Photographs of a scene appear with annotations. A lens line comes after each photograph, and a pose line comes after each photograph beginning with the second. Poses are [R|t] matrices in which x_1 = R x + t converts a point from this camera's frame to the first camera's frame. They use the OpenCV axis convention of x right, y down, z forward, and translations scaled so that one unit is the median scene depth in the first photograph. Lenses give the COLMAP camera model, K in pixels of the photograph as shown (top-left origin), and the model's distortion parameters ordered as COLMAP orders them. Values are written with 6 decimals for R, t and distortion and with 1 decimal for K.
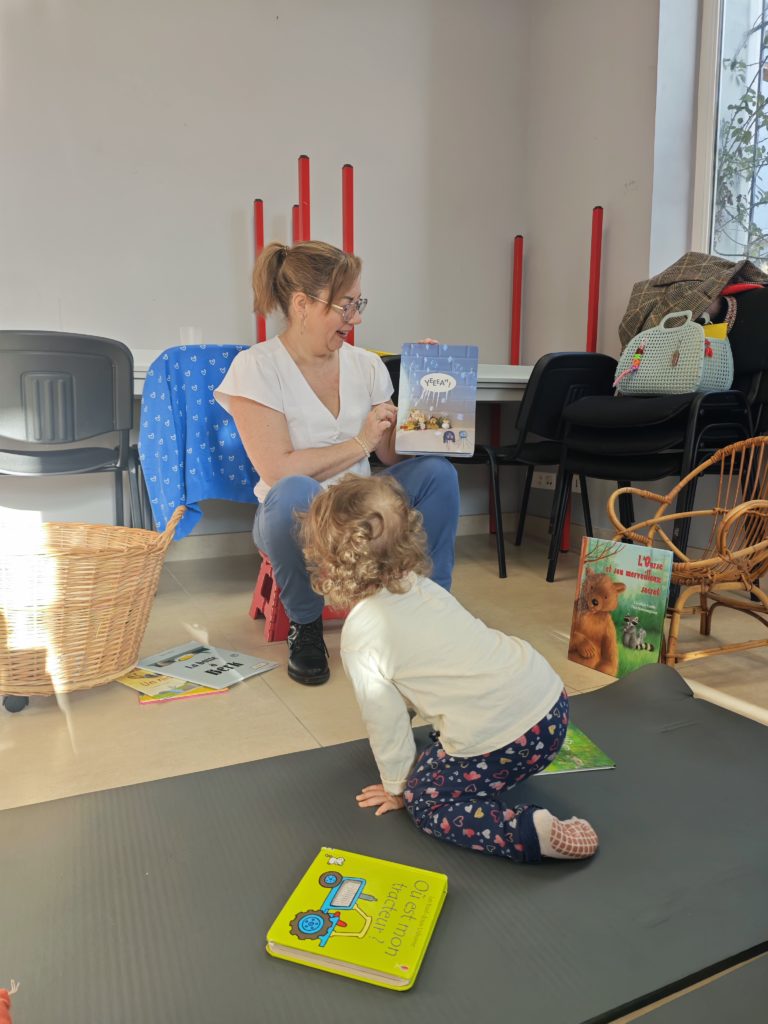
lens RADIAL K [[695.4, 0, 382.0], [0, 695.4, 504.4], [0, 0, 1]] dist [-0.010771, -0.002857]
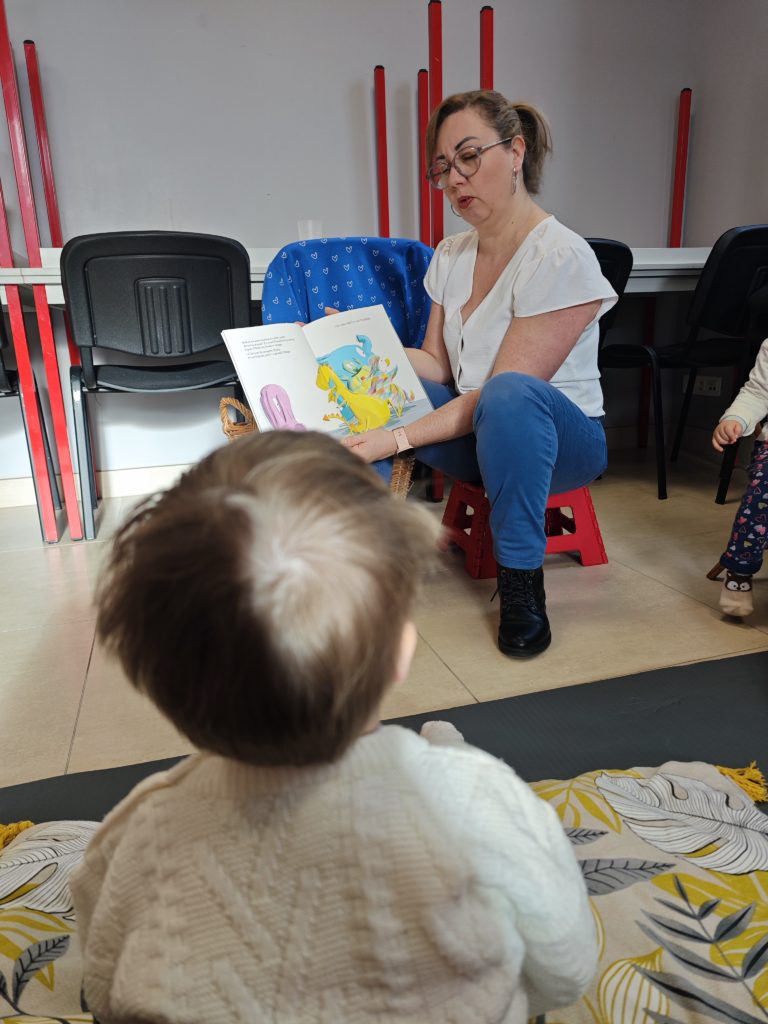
lens RADIAL K [[695.4, 0, 386.8], [0, 695.4, 507.4], [0, 0, 1]] dist [-0.010771, -0.002857]
pose [[0.987545, 0.004781, -0.157261, -0.035867], [0.015412, 0.991791, 0.126937, 0.000032], [0.156577, -0.127780, 0.979365, 0.095231]]
